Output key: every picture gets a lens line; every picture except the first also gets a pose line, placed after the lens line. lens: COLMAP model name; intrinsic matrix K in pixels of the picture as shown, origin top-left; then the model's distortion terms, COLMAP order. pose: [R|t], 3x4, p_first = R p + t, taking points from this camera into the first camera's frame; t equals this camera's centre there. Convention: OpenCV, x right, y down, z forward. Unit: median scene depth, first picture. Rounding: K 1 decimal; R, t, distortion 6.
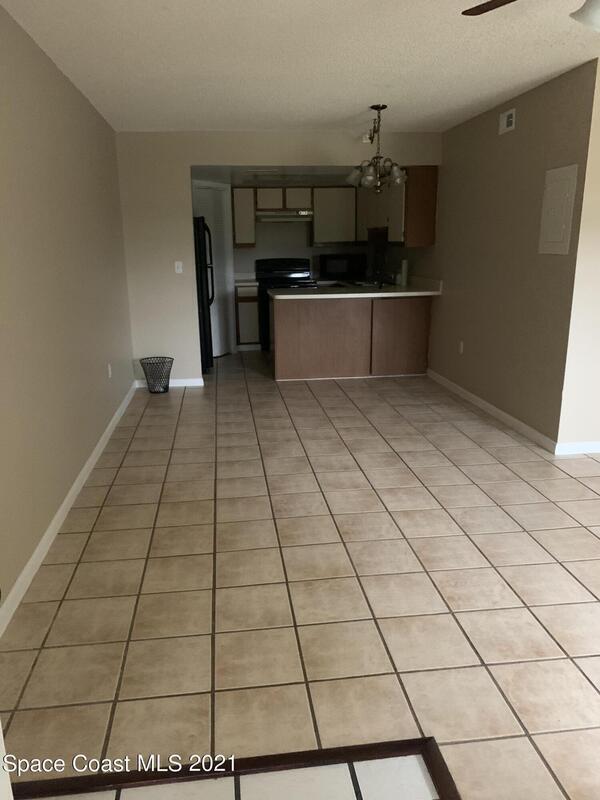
lens RADIAL K [[612.7, 0, 301.6], [0, 612.7, 403.1], [0, 0, 1]] dist [-0.011021, -0.008205]
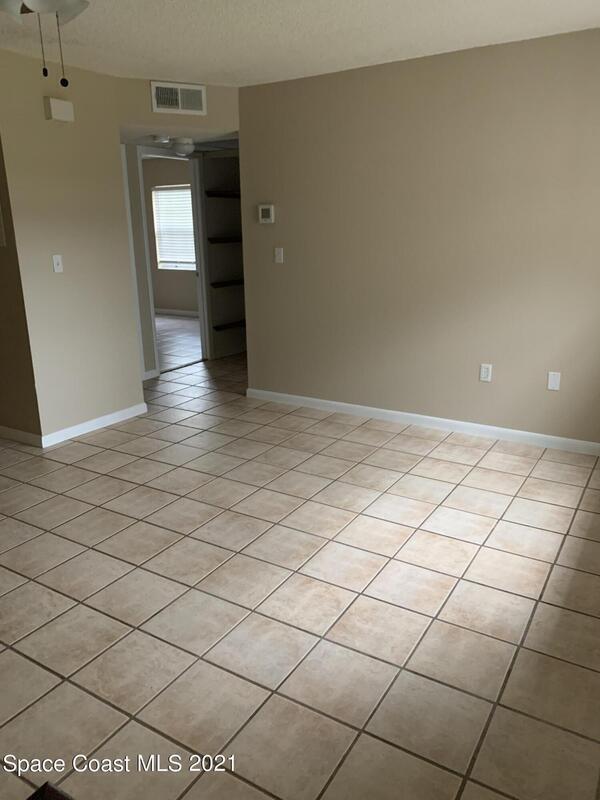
lens RADIAL K [[612.7, 0, 301.2], [0, 612.7, 396.9], [0, 0, 1]] dist [-0.011021, -0.008205]
pose [[0.622837, -0.213608, 0.752626, -0.080901], [0.209342, 0.972429, 0.102751, -0.016093], [-0.753823, 0.093559, 0.650382, 0.058919]]
